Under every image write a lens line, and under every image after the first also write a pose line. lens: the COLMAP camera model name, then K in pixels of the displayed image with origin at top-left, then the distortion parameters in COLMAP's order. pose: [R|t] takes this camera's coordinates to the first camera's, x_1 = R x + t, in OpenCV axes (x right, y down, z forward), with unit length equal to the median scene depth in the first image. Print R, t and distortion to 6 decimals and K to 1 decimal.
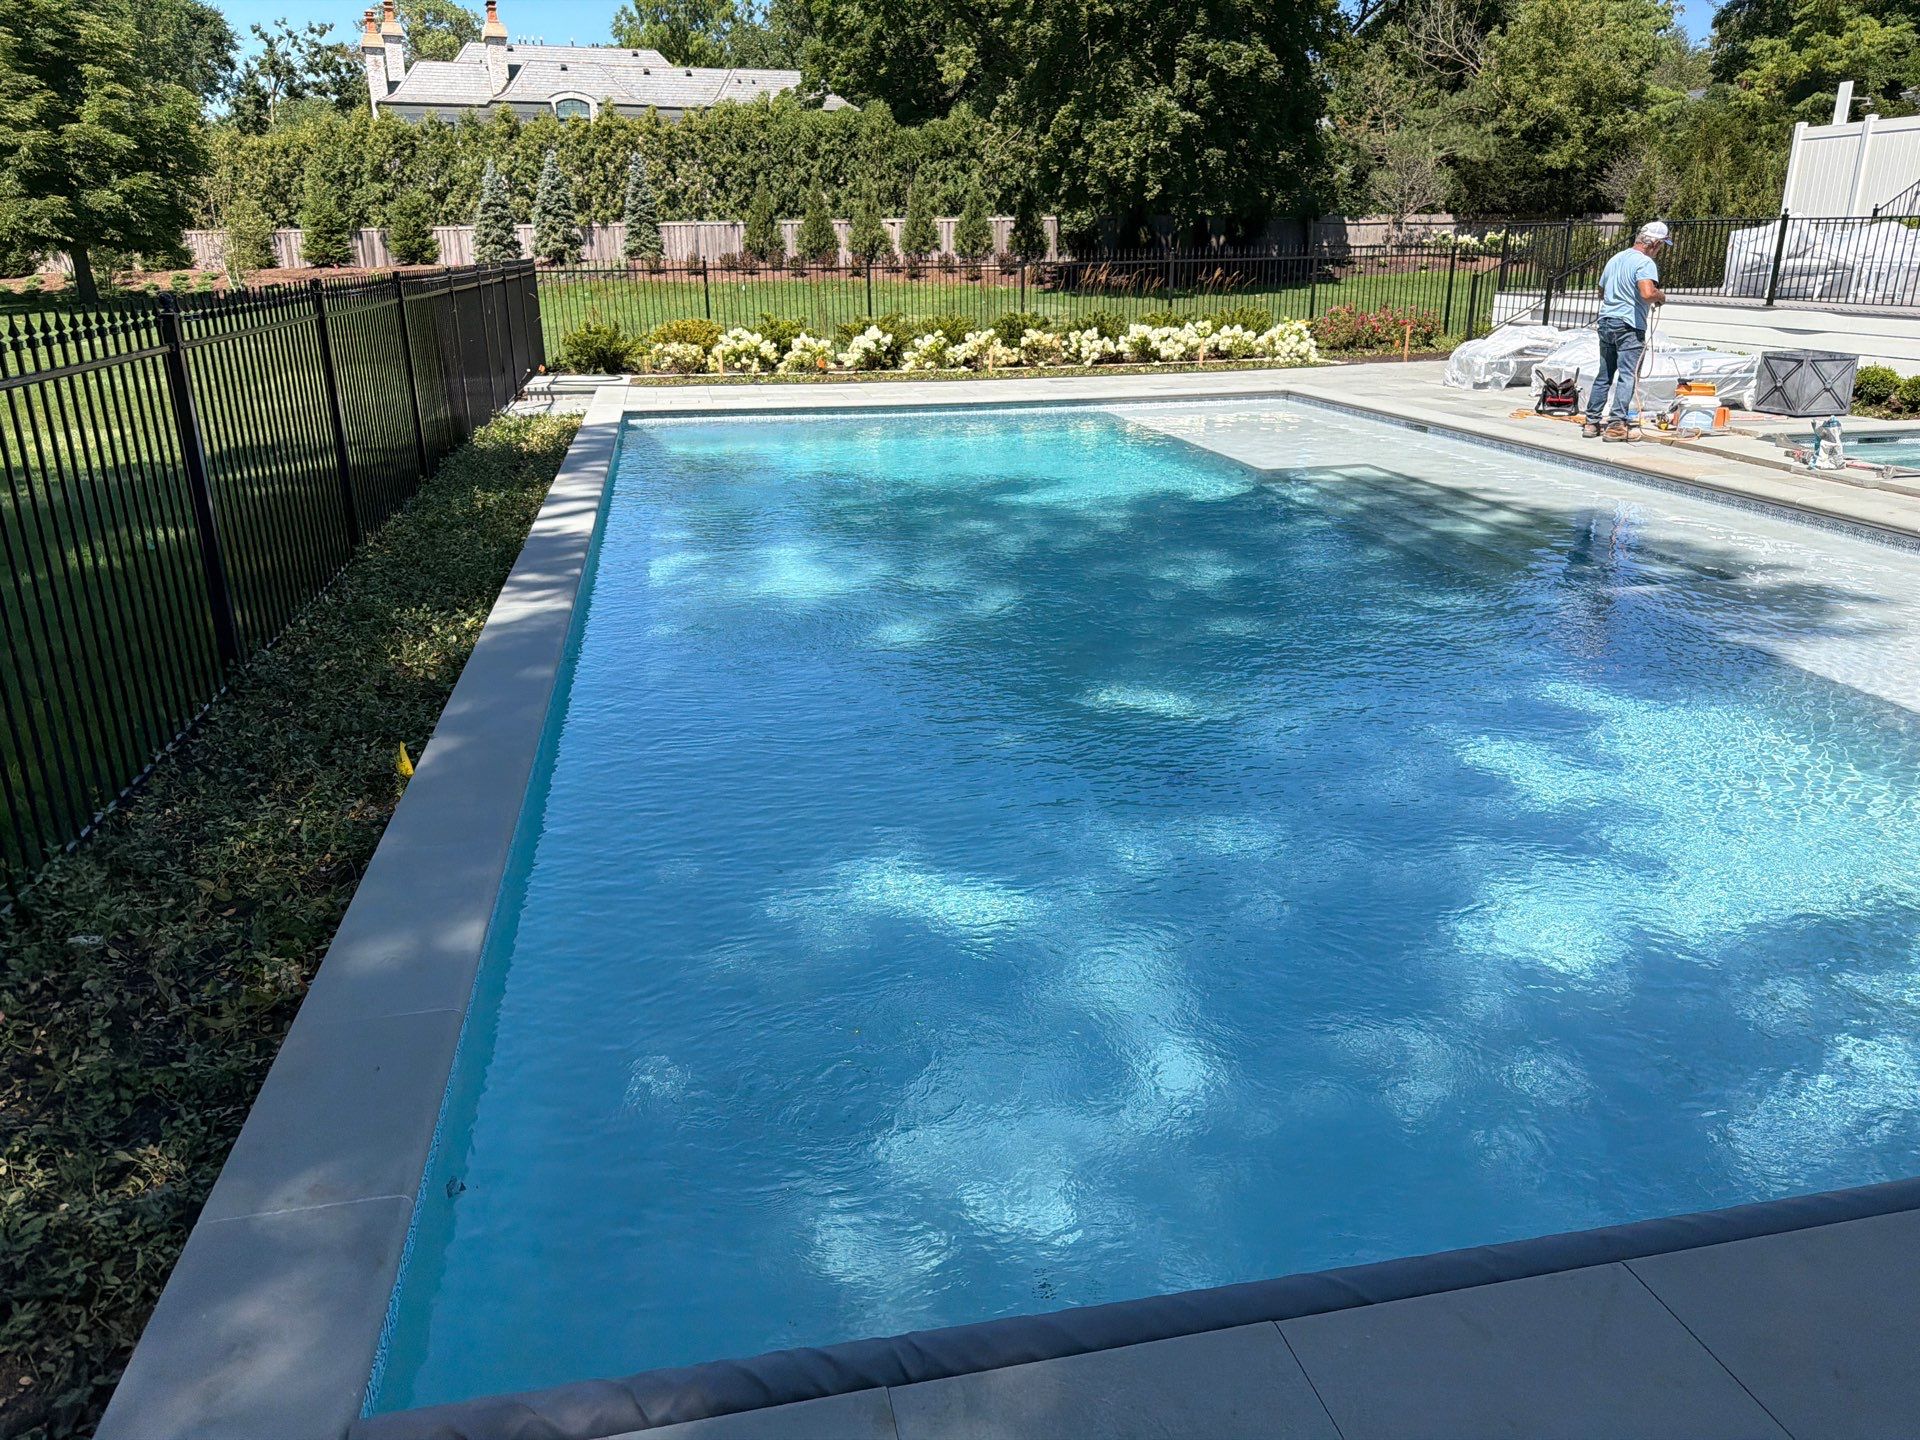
lens RADIAL K [[1357.7, 0, 975.3], [0, 1357.7, 713.1], [0, 0, 1]] dist [0.024764, -0.025468]
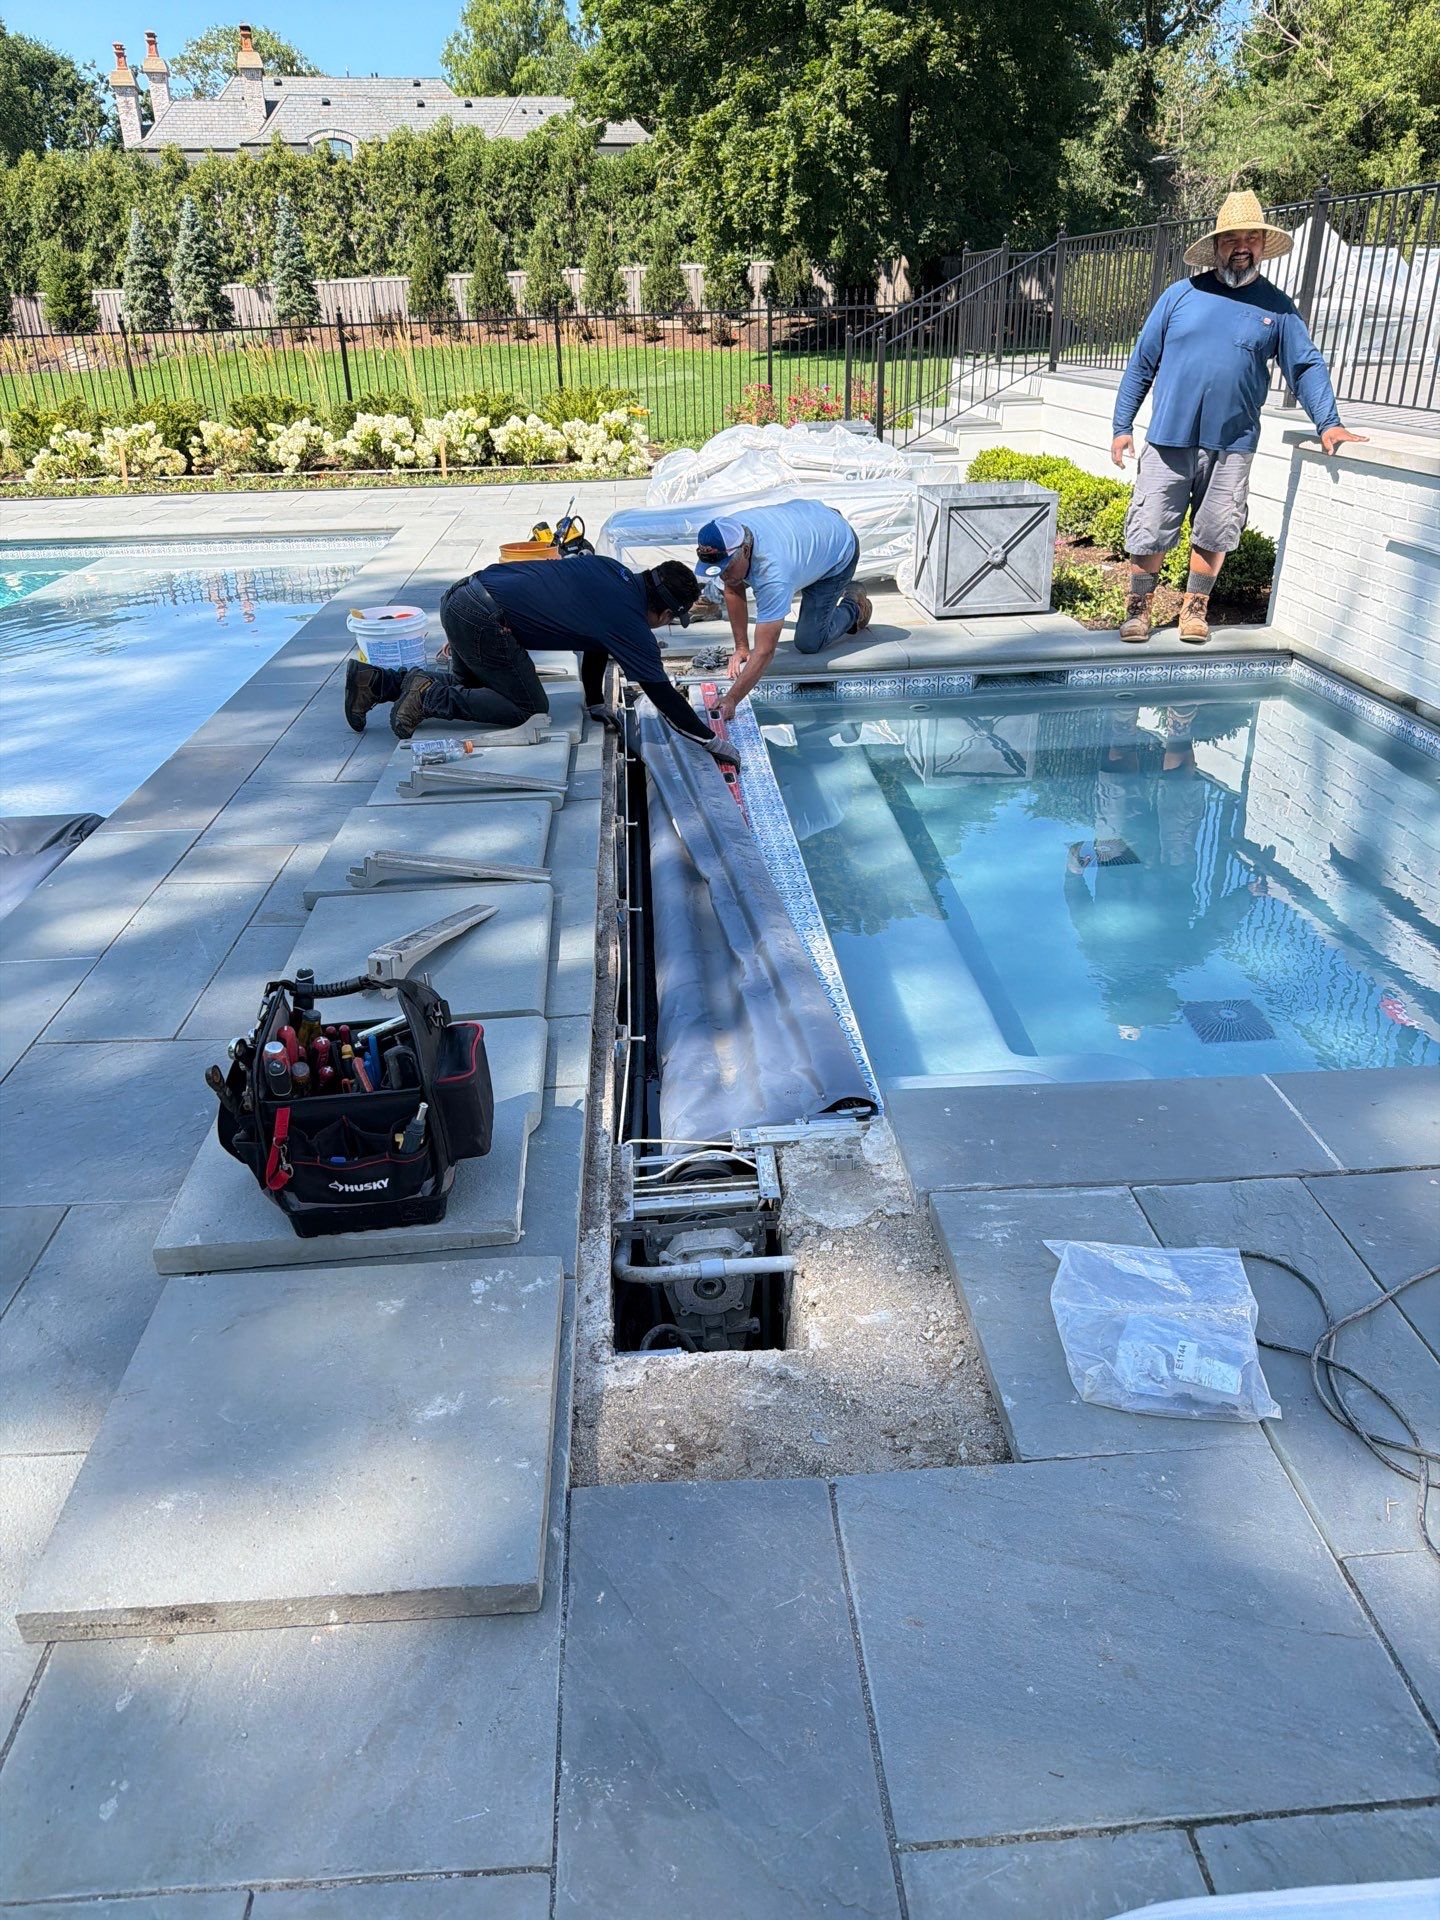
lens RADIAL K [[1357.7, 0, 698.7], [0, 1357.7, 971.0], [0, 0, 1]] dist [0.024764, -0.025468]
pose [[0.988370, 0.051389, -0.143121, 0.196390], [-0.033126, 0.991326, 0.127180, -0.047578], [0.148416, -0.120960, 0.981500, 0.149087]]
